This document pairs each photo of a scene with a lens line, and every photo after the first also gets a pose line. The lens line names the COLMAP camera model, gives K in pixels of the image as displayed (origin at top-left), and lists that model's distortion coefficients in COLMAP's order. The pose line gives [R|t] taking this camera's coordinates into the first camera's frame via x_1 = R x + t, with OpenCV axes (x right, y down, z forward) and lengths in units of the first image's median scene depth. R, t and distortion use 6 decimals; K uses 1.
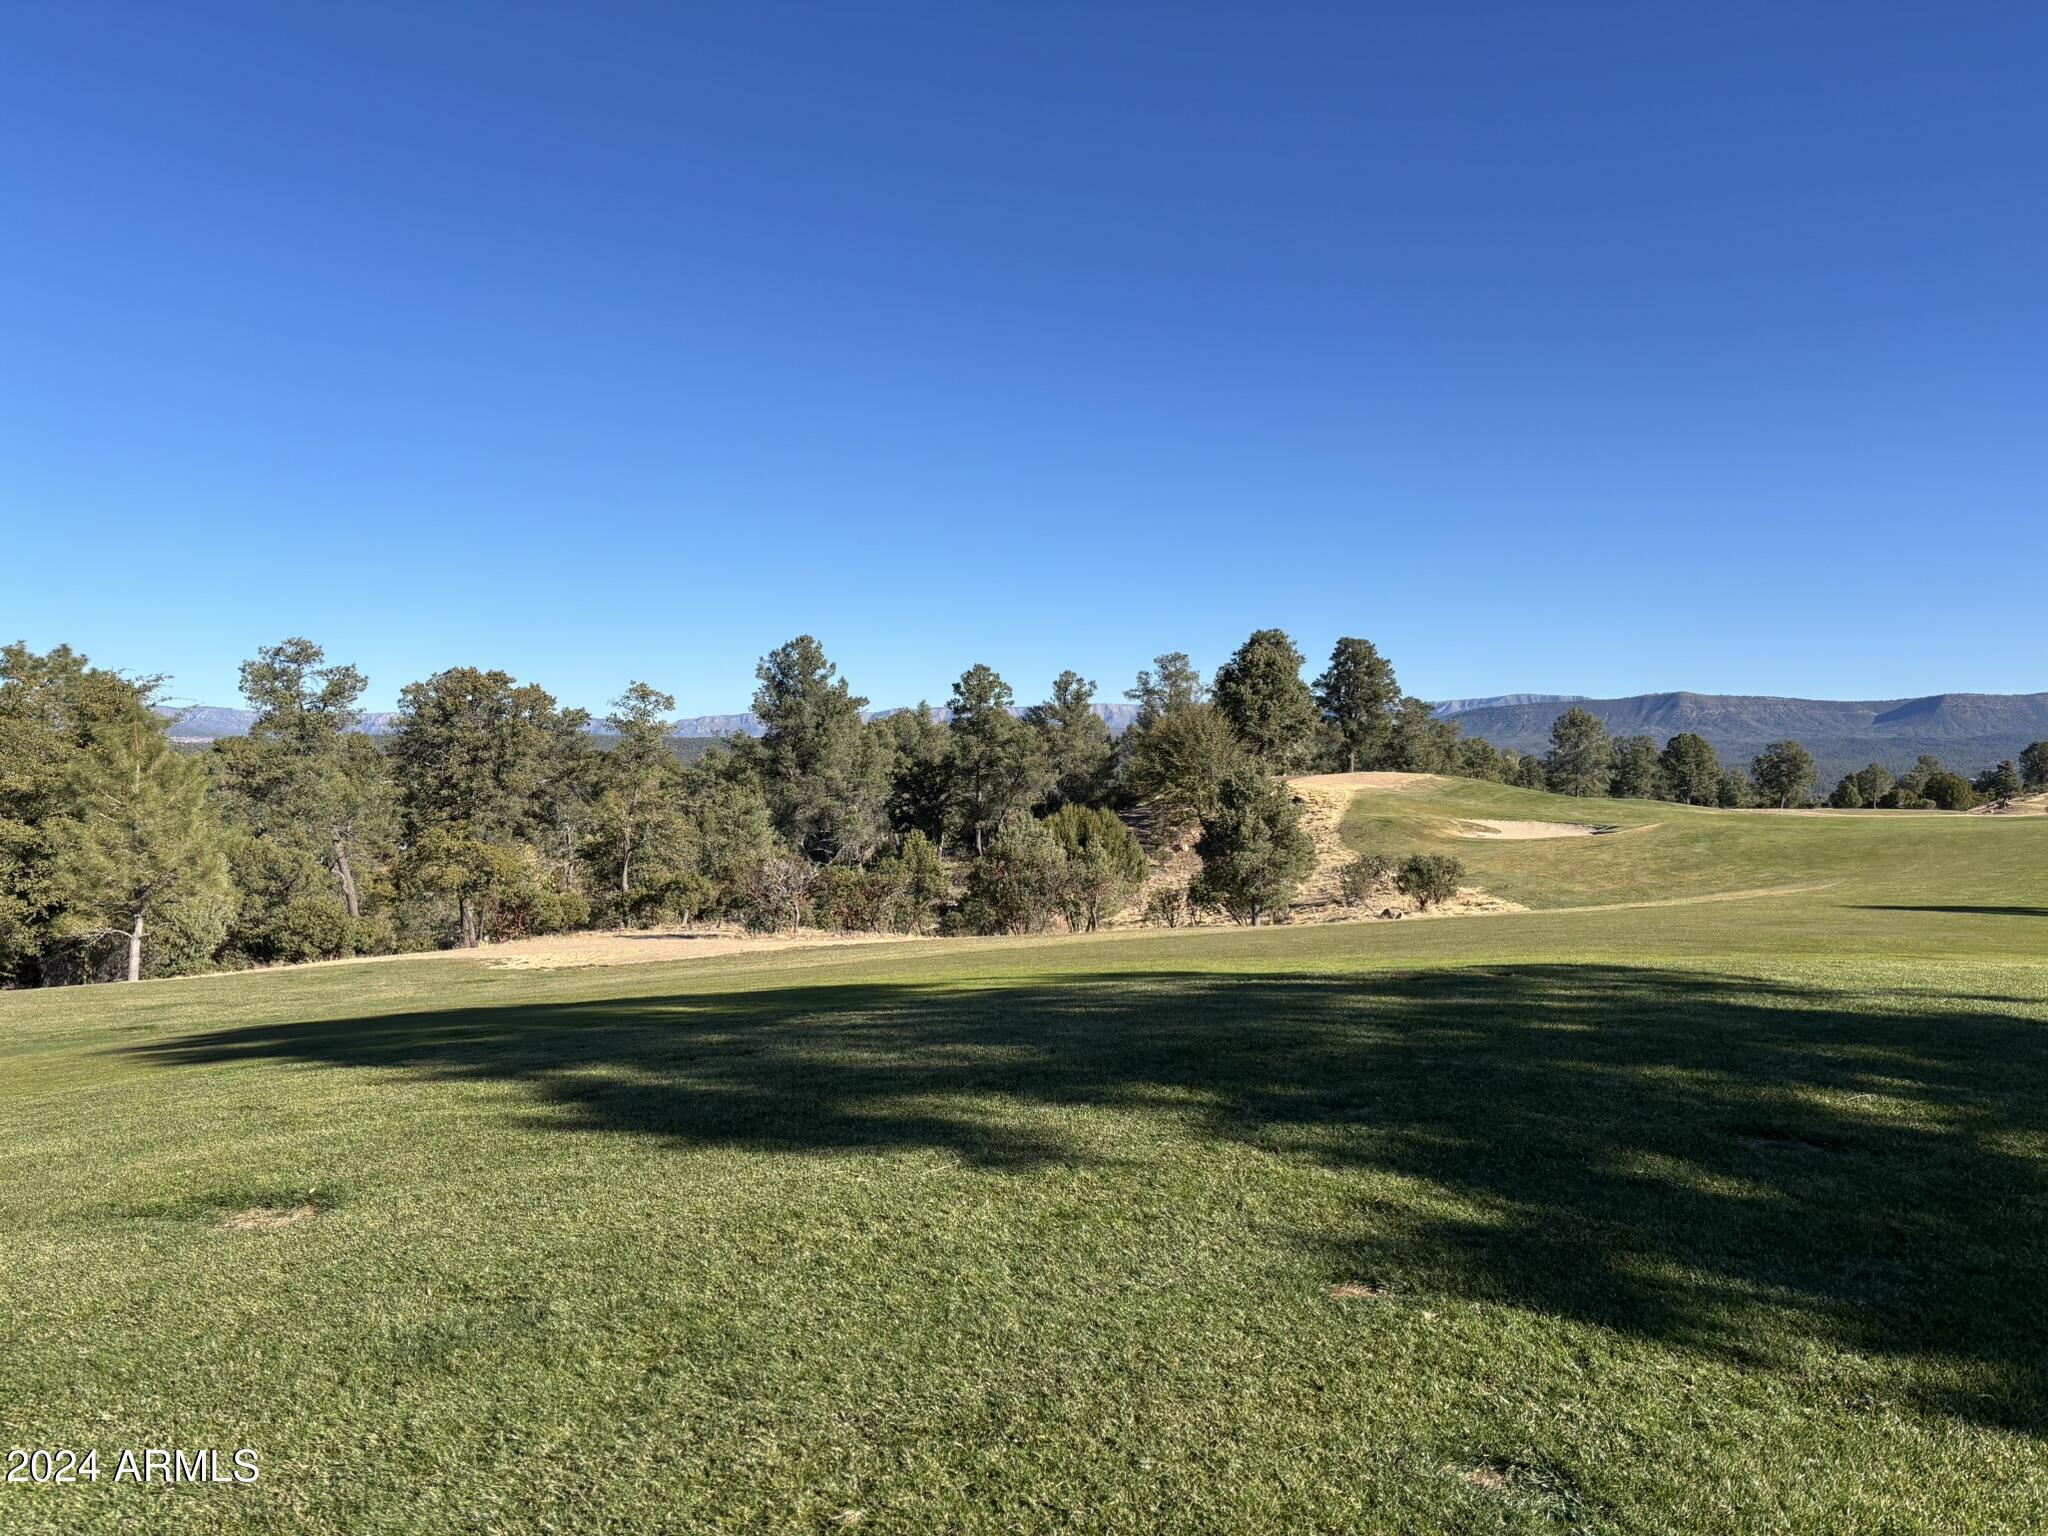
lens RADIAL K [[1543.9, 0, 1011.1], [0, 1543.9, 772.2], [0, 0, 1]] dist [0.060488, -0.063658]
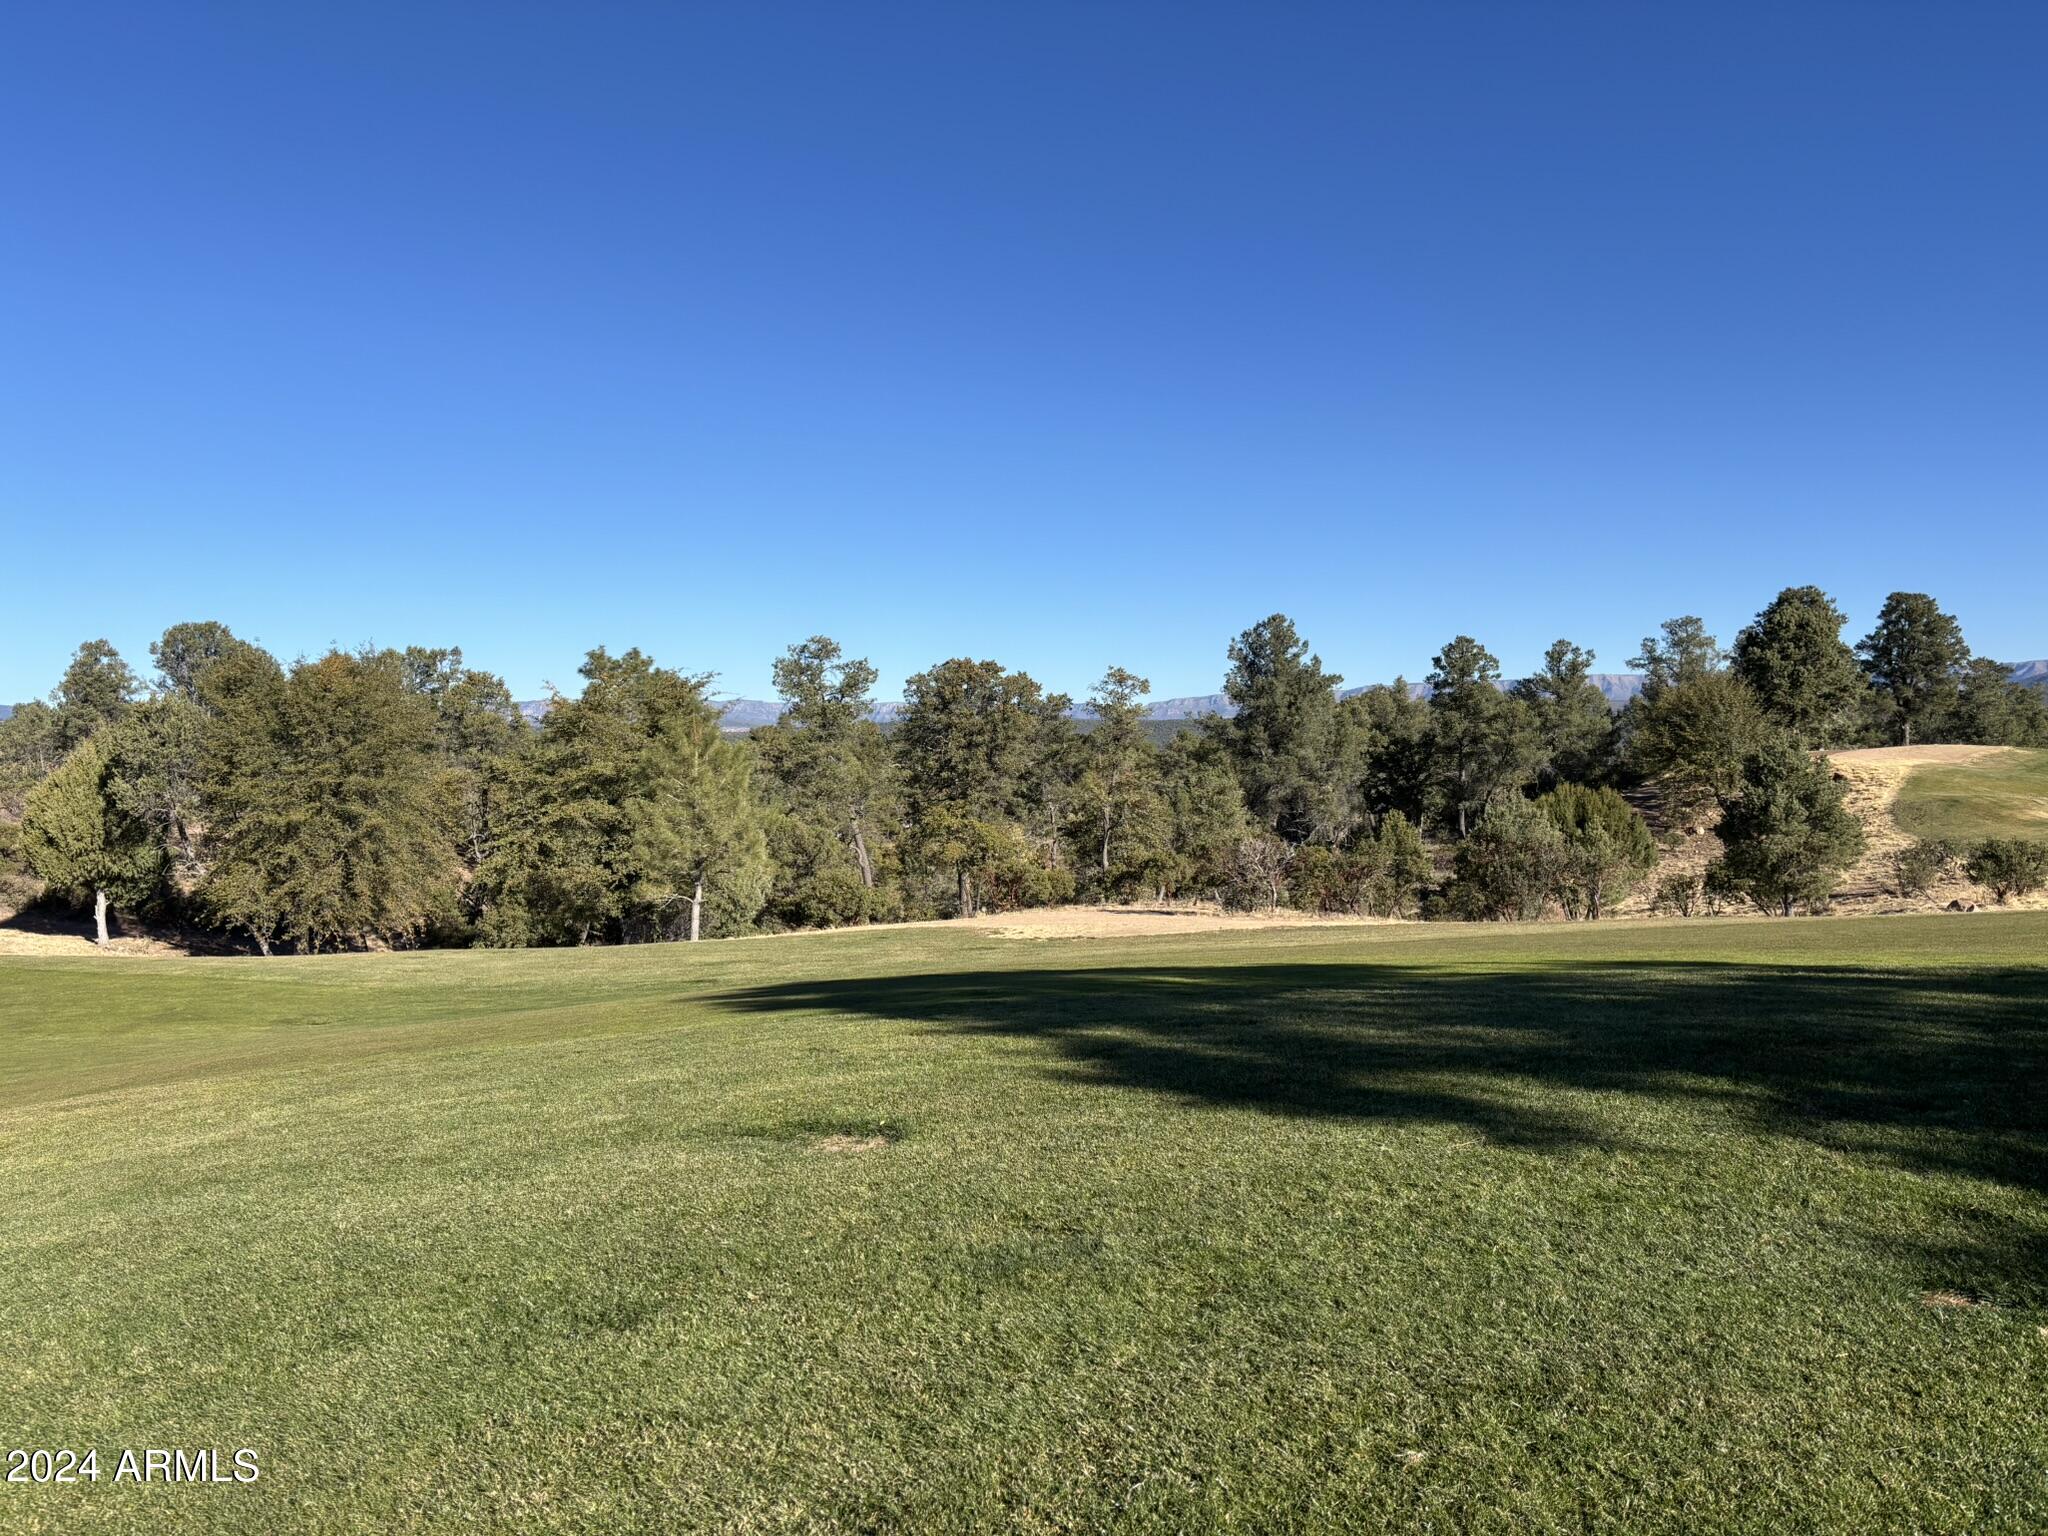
lens RADIAL K [[1543.9, 0, 1001.7], [0, 1543.9, 768.5], [0, 0, 1]] dist [0.060488, -0.063658]
pose [[0.953290, -0.008072, -0.301949, -0.004511], [0.011082, 0.999905, 0.008256, 0.000607], [0.301854, -0.011217, 0.953288, -0.006960]]
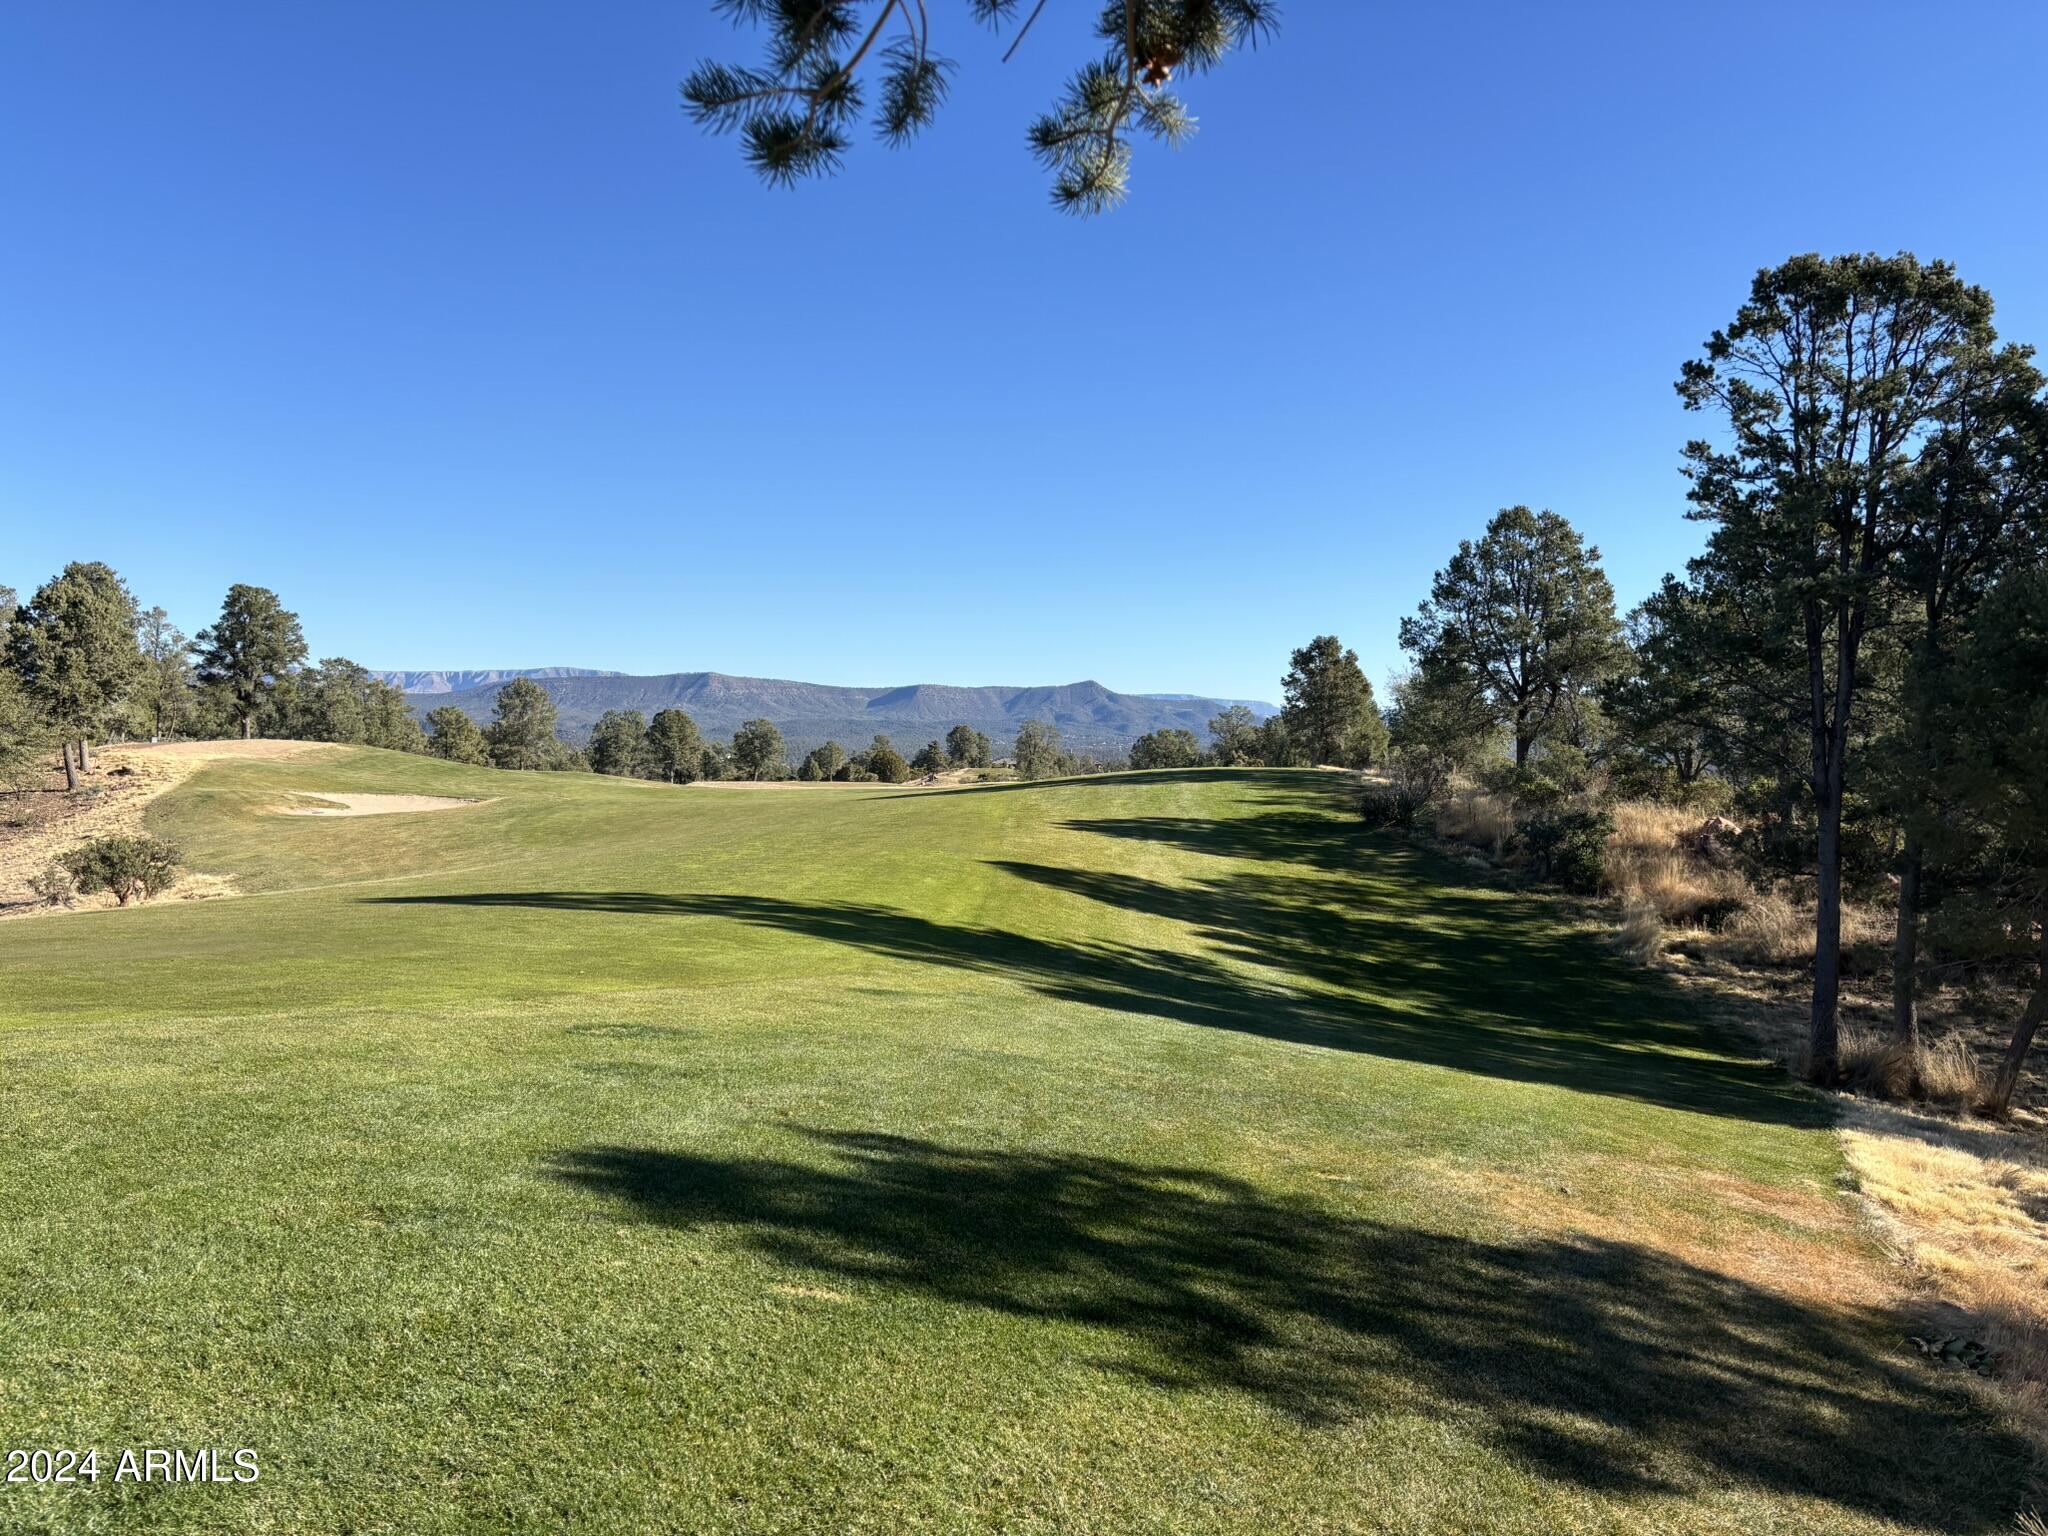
lens RADIAL K [[1543.9, 0, 1056.7], [0, 1543.9, 739.3], [0, 0, 1]] dist [0.060488, -0.063658]
pose [[0.809705, 0.017416, 0.586579, 0.175903], [-0.015279, 0.999846, -0.008595, 0.001068], [-0.586638, -0.002003, 0.809847, 0.053122]]
